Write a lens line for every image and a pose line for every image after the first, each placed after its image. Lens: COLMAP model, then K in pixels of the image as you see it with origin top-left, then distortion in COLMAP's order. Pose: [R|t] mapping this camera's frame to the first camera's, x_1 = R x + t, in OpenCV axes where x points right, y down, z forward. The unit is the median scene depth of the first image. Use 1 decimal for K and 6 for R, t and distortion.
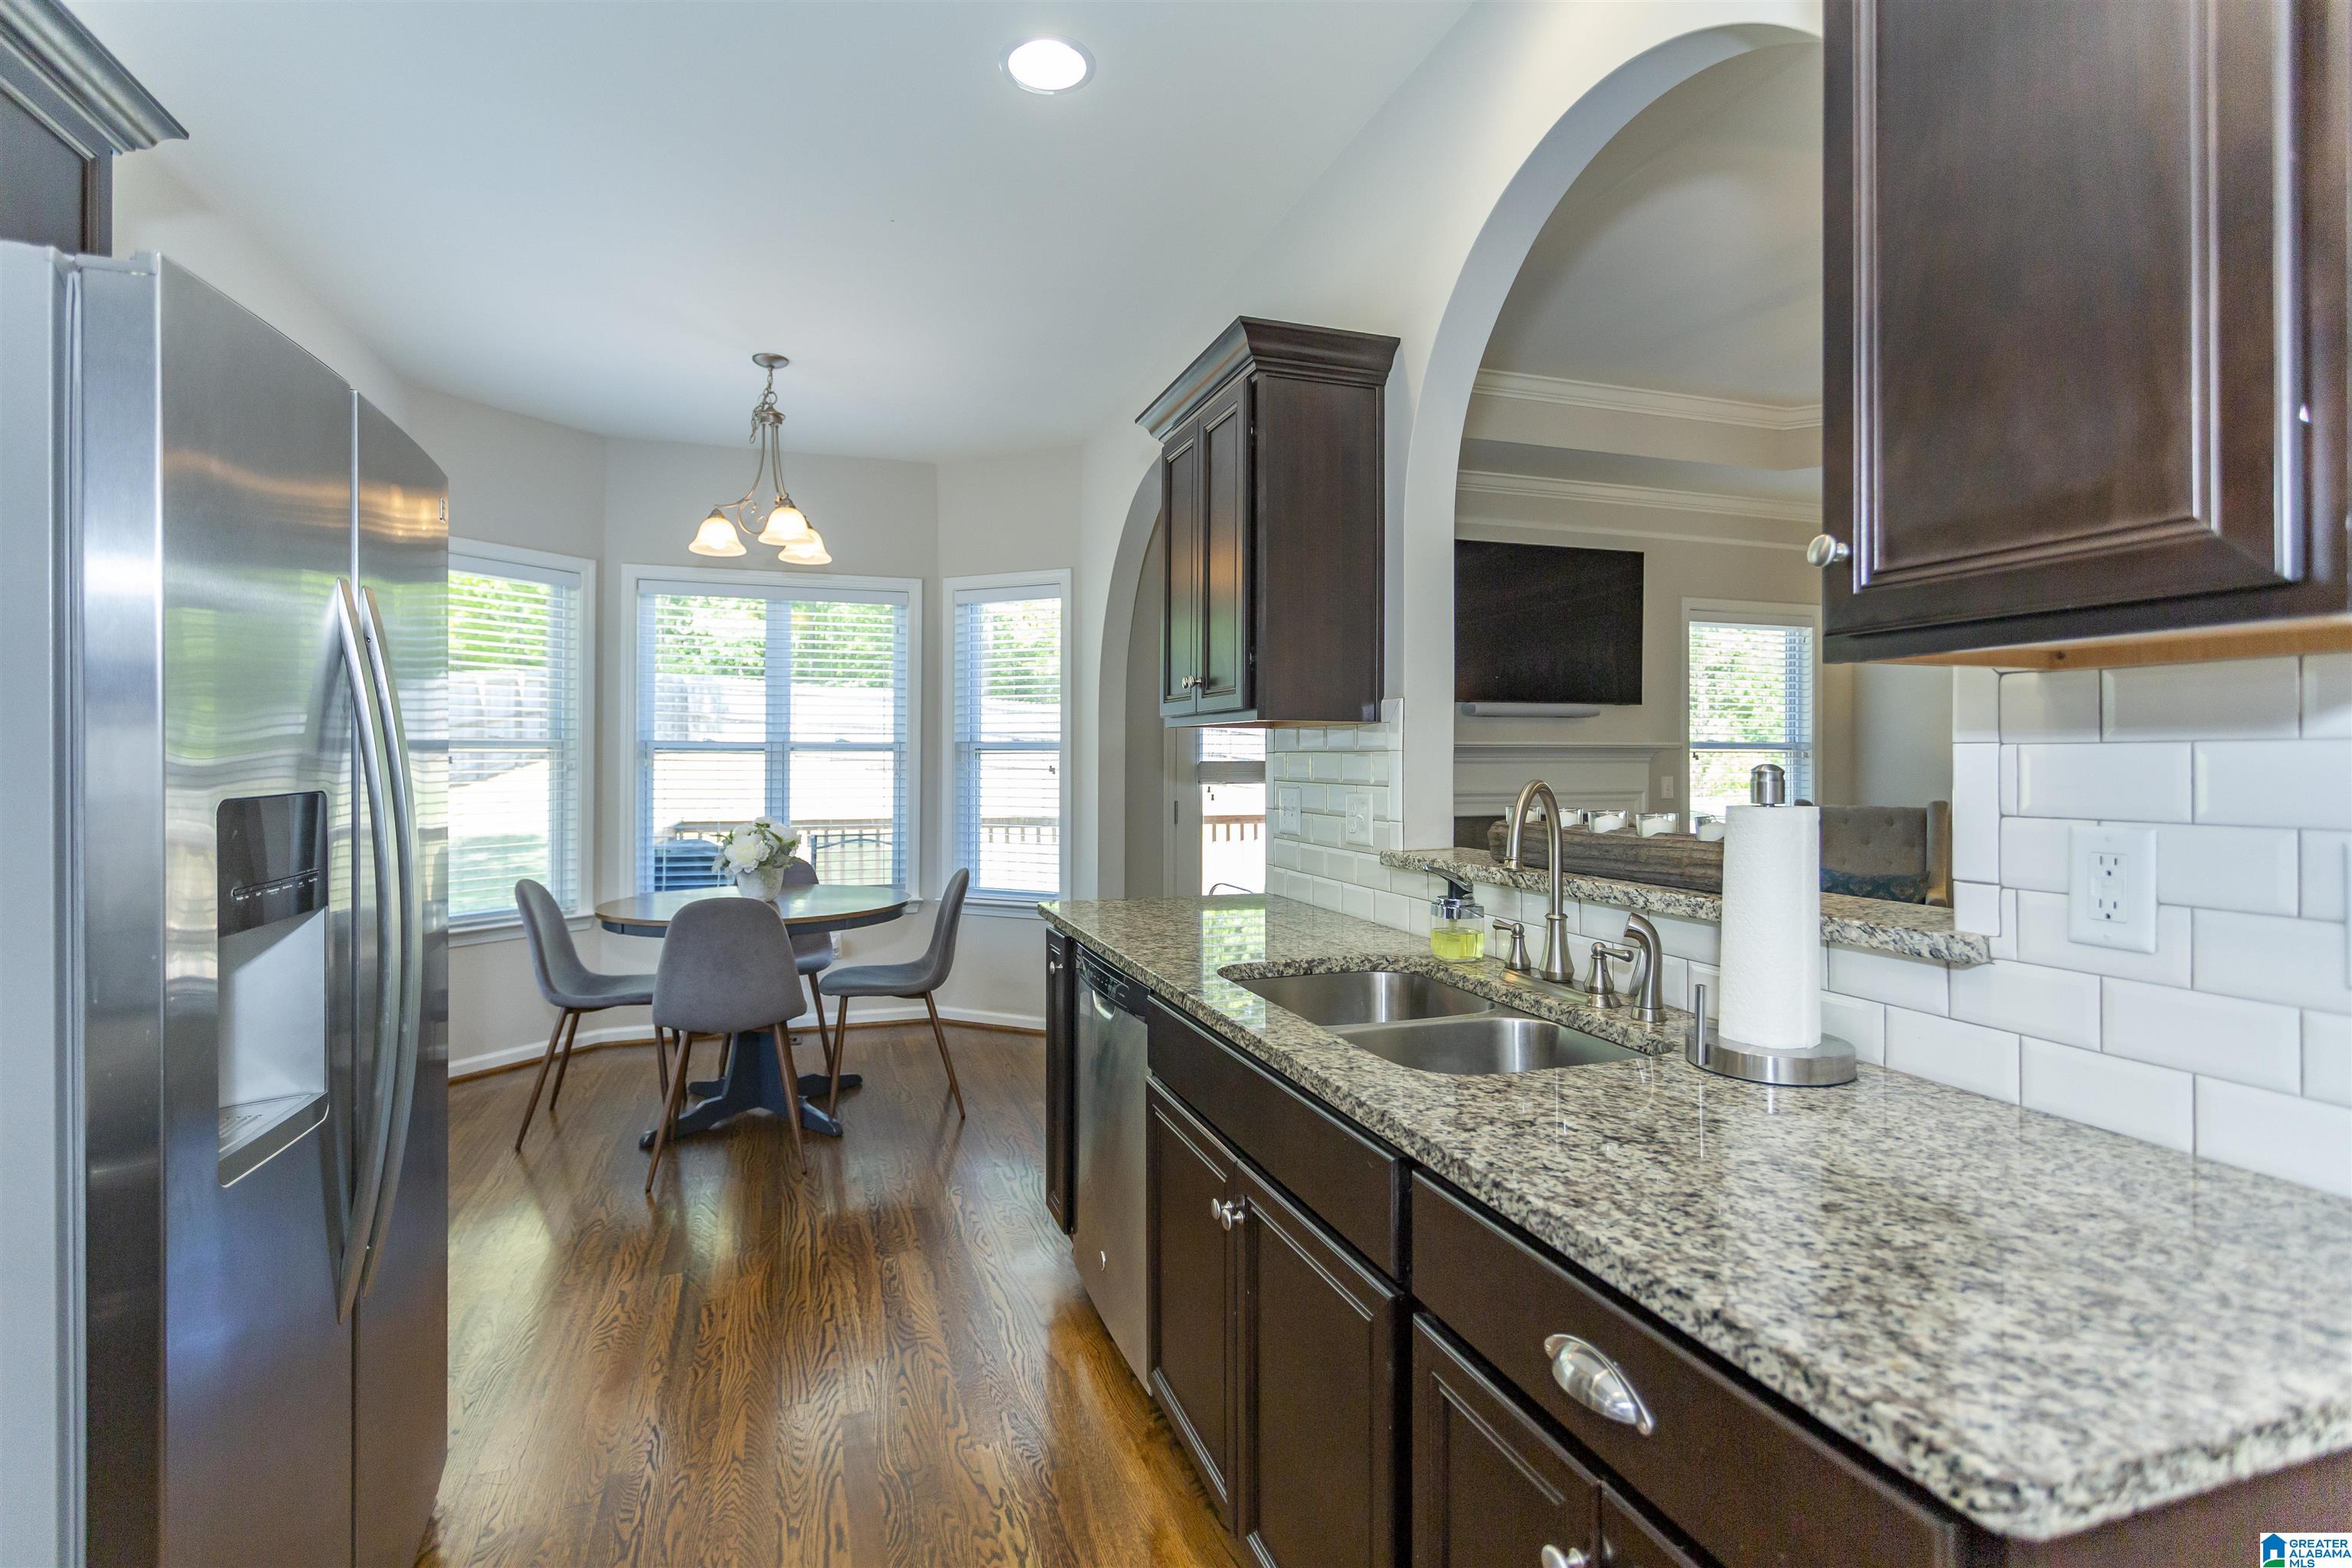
lens RADIAL K [[1119.0, 0, 1170.7], [0, 1119.0, 766.0], [0, 0, 1]] dist [0.003097, 0.001828]
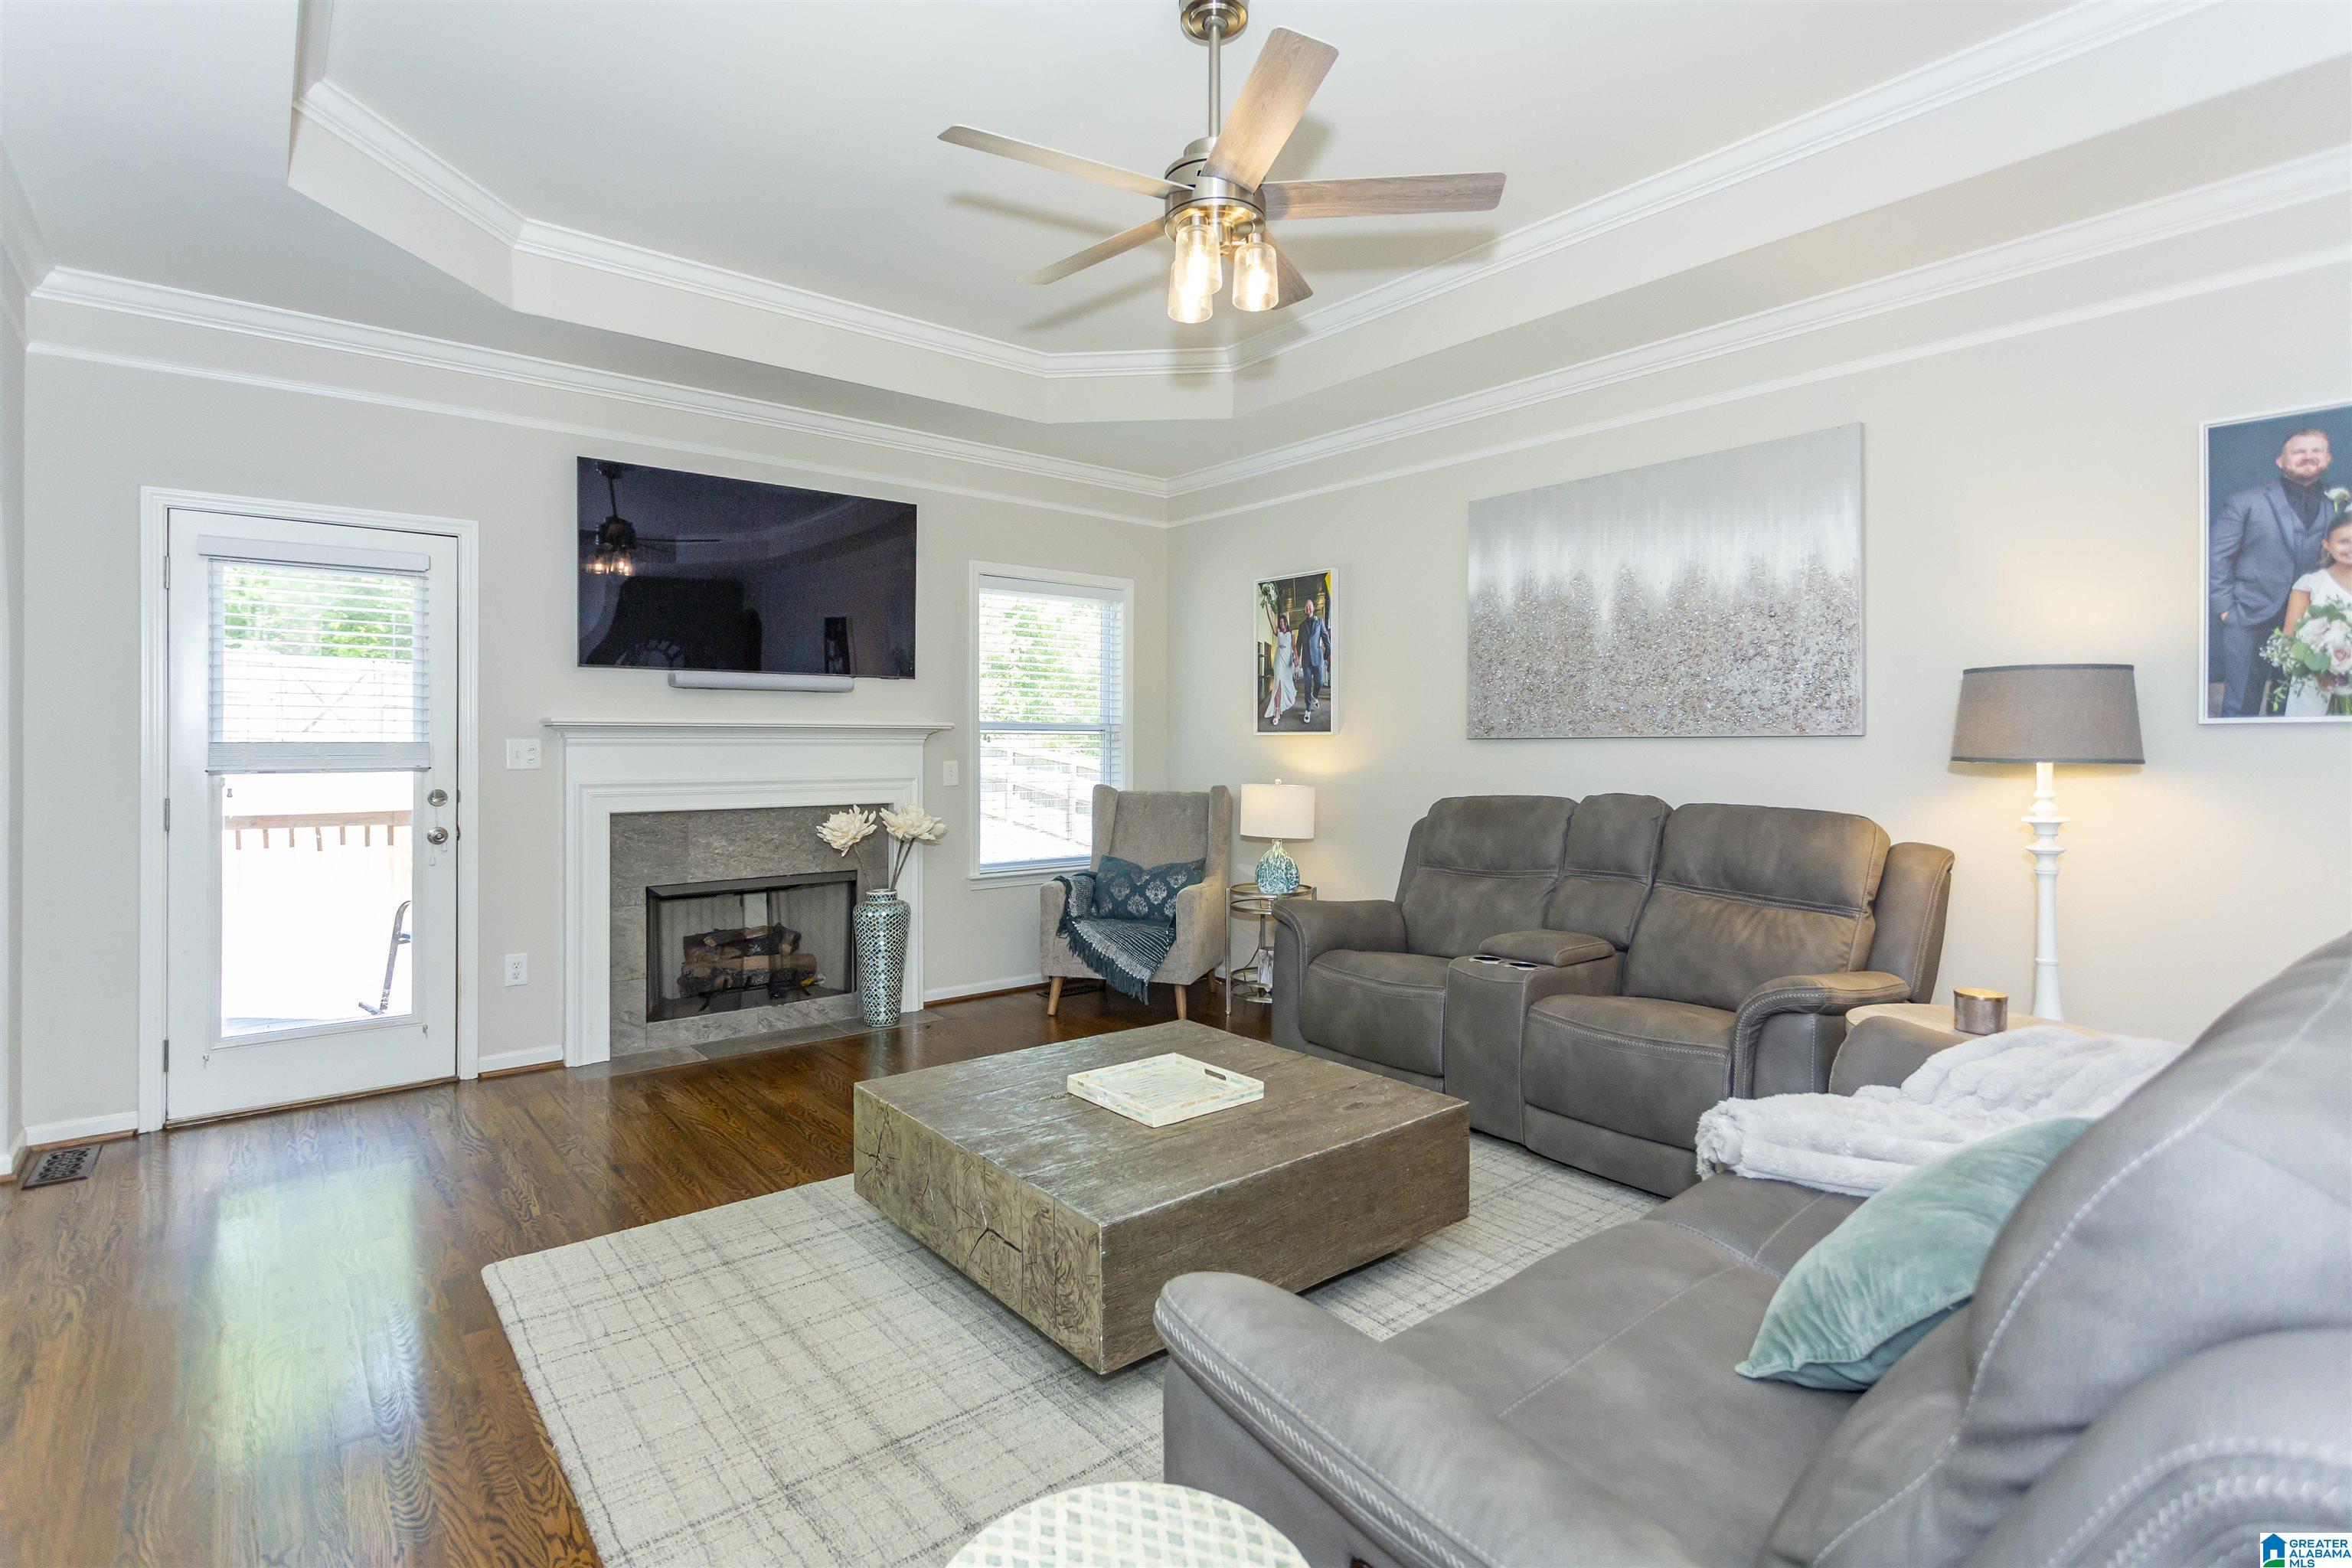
lens RADIAL K [[1119.0, 0, 1161.1], [0, 1119.0, 746.5], [0, 0, 1]] dist [0.003097, 0.001828]
pose [[0.945759, 0.000929, 0.324868, 0.318909], [0.000163, 0.999994, -0.003335, 0.001396], [-0.324869, 0.003207, 0.945754, 0.108433]]
